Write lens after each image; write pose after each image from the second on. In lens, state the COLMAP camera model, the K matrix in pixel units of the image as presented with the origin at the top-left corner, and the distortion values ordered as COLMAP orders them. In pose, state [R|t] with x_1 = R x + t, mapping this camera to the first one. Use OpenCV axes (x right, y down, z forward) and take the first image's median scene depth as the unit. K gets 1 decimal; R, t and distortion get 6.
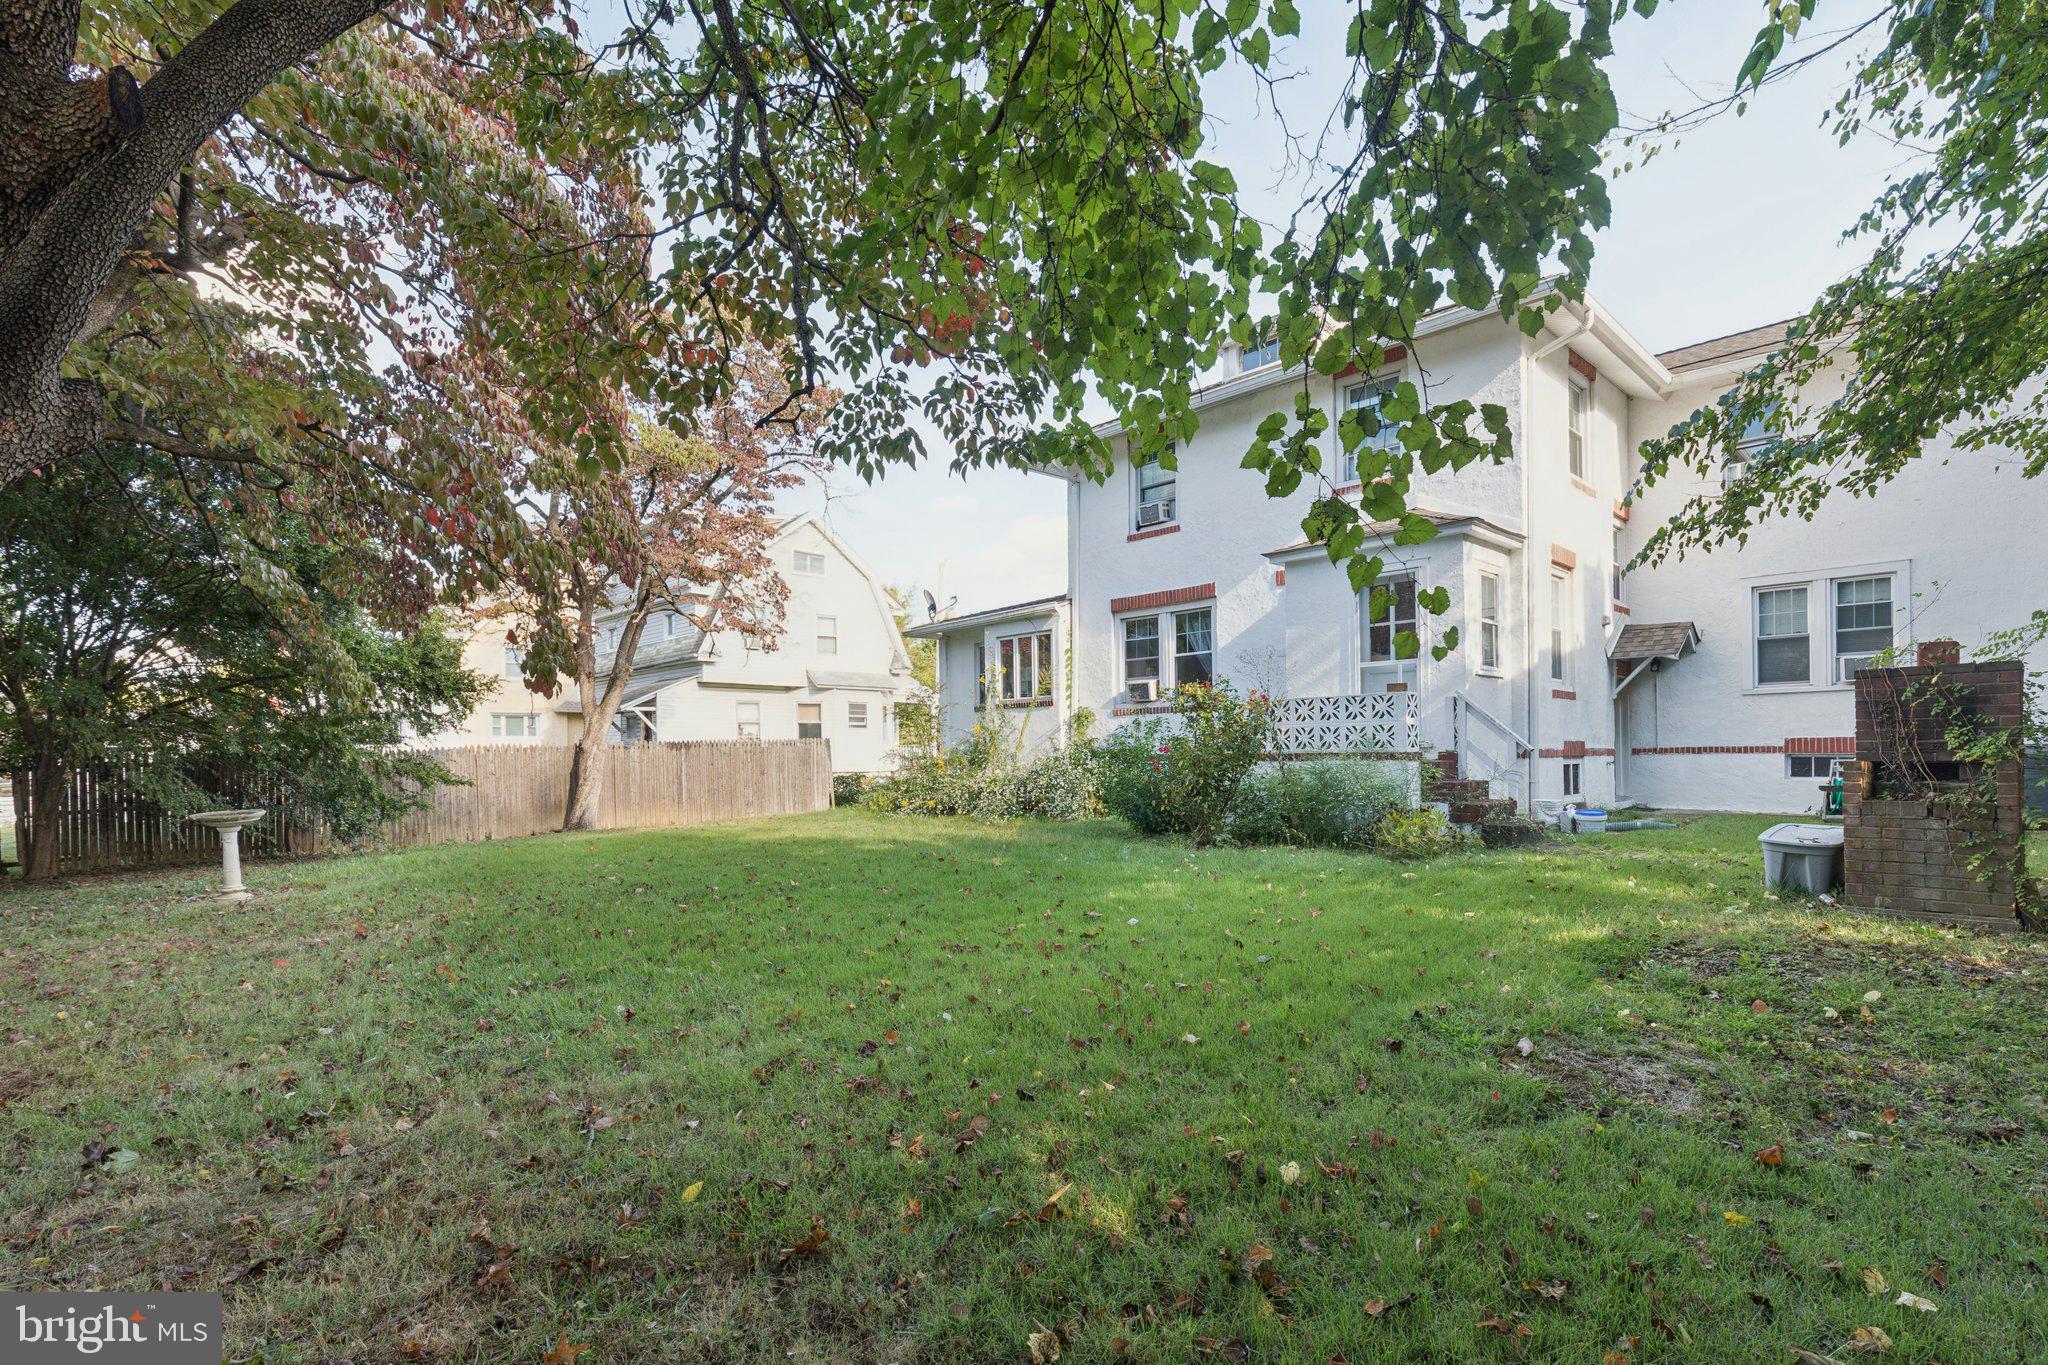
lens RADIAL K [[920.7, 0, 1072.9], [0, 920.7, 746.3], [0, 0, 1]] dist [-0.000869, -0.001864]
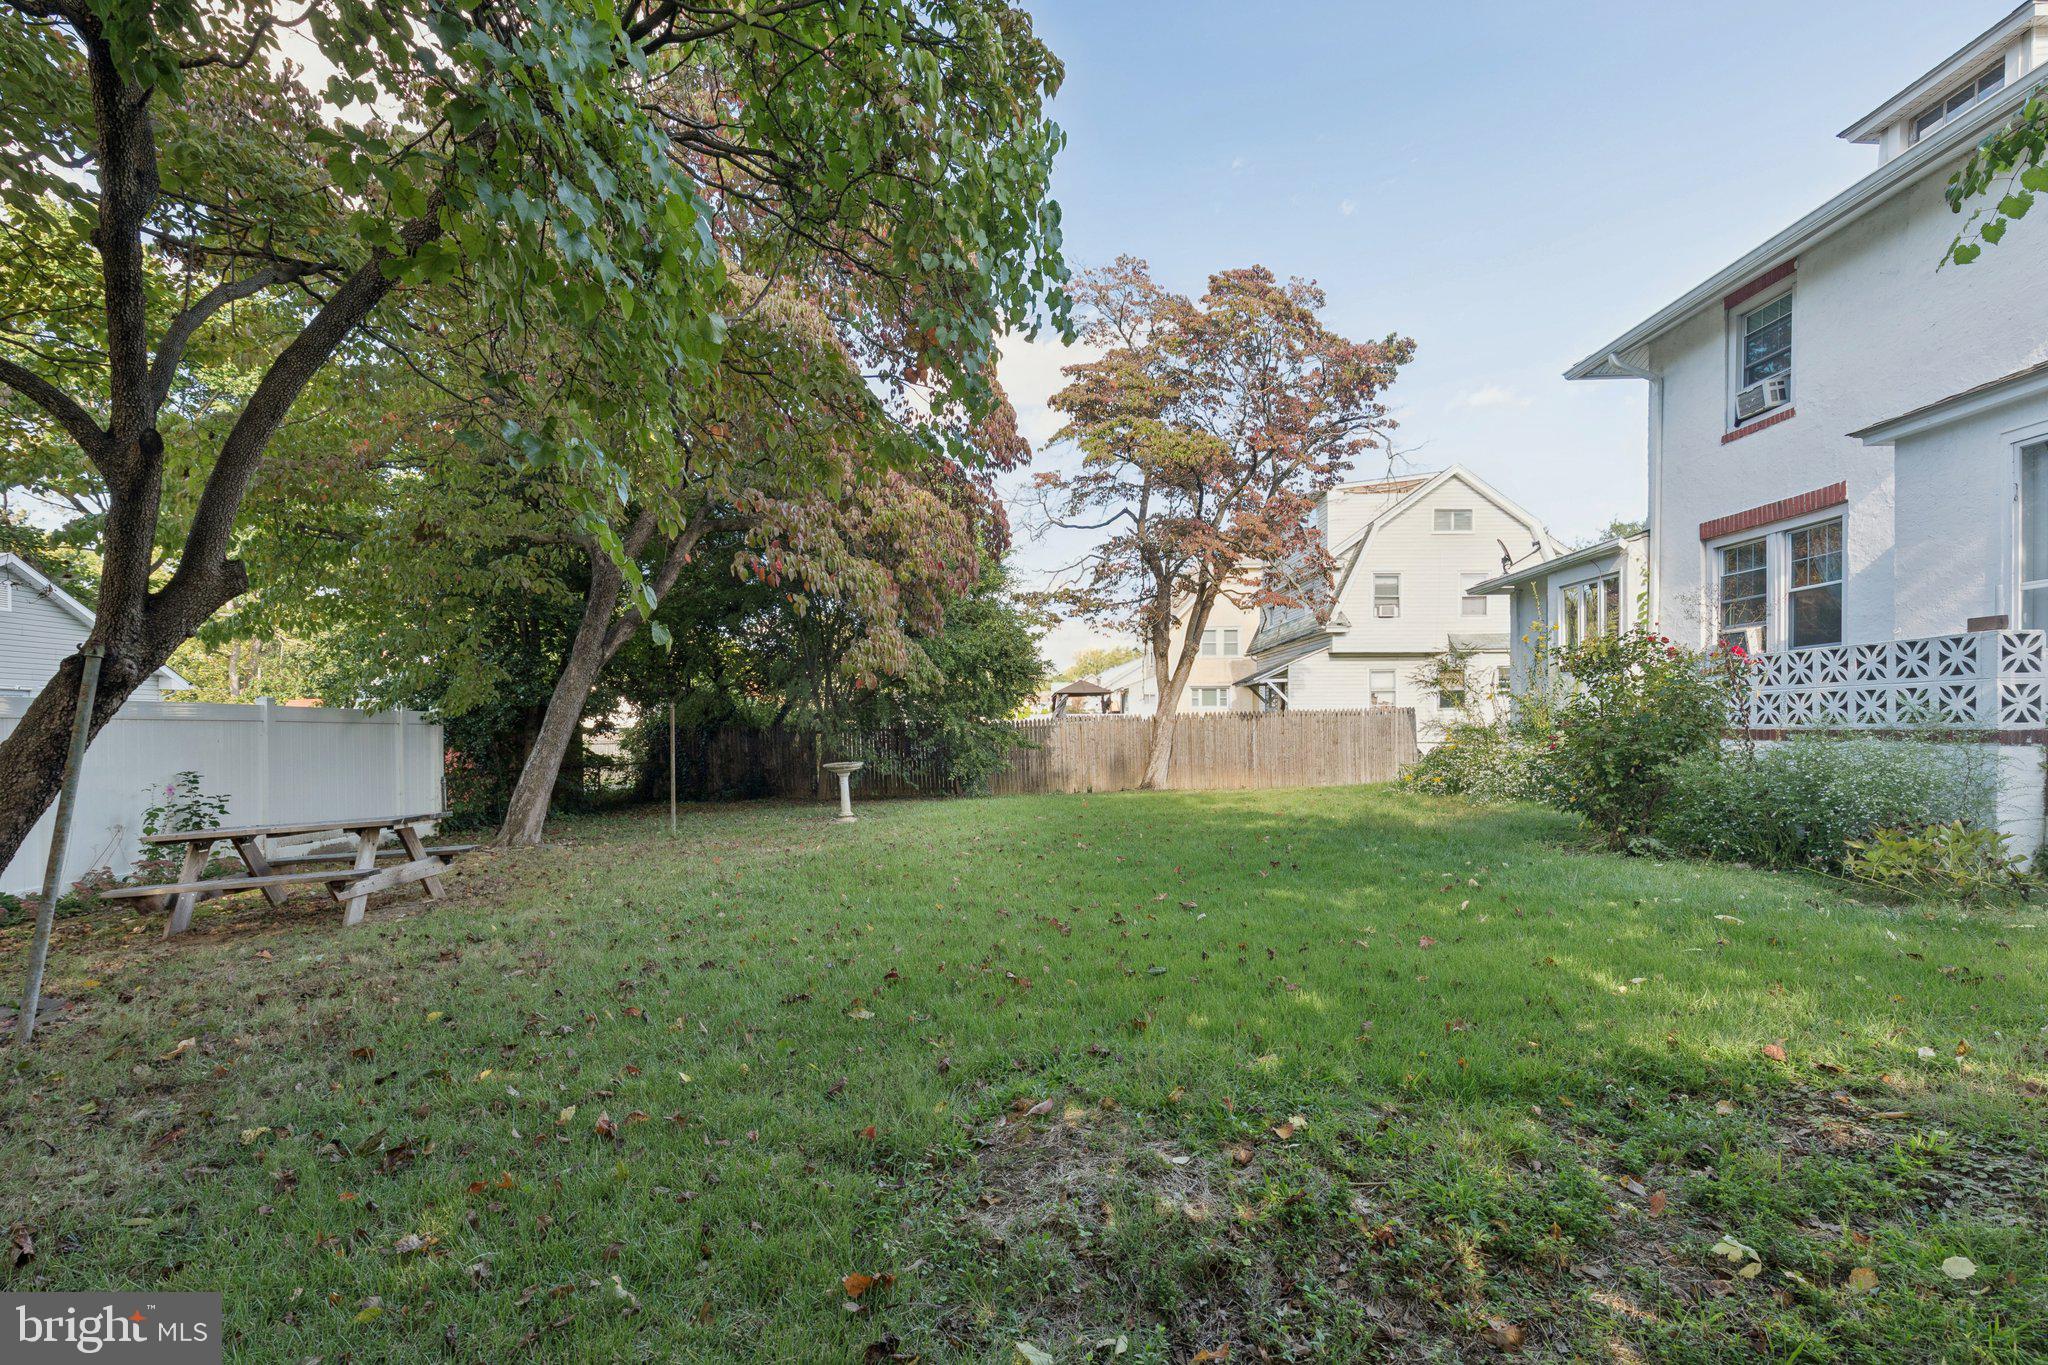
lens RADIAL K [[920.7, 0, 1040.9], [0, 920.7, 731.6], [0, 0, 1]] dist [-0.000869, -0.001864]
pose [[0.724476, 0.010590, -0.689219, 0.179253], [0.002595, 0.999833, 0.018091, -0.003014], [0.689295, -0.014895, 0.724328, 0.072088]]
